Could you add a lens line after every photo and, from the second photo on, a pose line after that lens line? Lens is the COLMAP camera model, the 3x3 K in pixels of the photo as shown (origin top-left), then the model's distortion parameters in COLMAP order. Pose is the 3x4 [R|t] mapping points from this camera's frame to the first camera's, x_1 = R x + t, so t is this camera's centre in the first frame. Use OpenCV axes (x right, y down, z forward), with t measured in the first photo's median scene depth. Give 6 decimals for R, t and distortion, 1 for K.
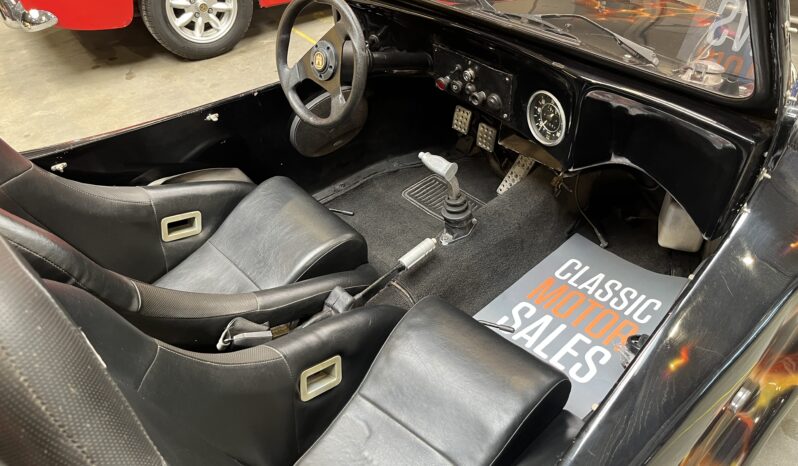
lens RADIAL K [[597.3, 0, 400.7], [0, 597.3, 231.9], [0, 0, 1]] dist [0.011614, -0.002487]
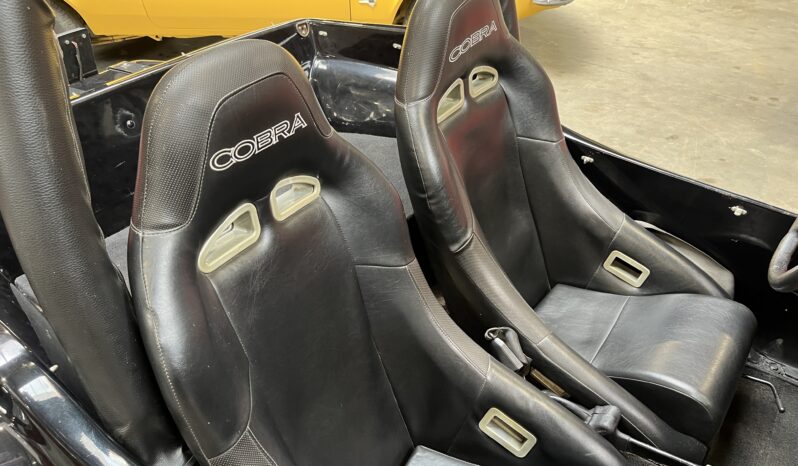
lens RADIAL K [[597.3, 0, 400.6], [0, 597.3, 236.2], [0, 0, 1]] dist [0.011614, -0.002487]
pose [[0.219774, 0.590245, -0.776730, 0.346585], [-0.627695, 0.695052, 0.350572, -0.186247], [0.746792, 0.410503, 0.523249, 0.183309]]
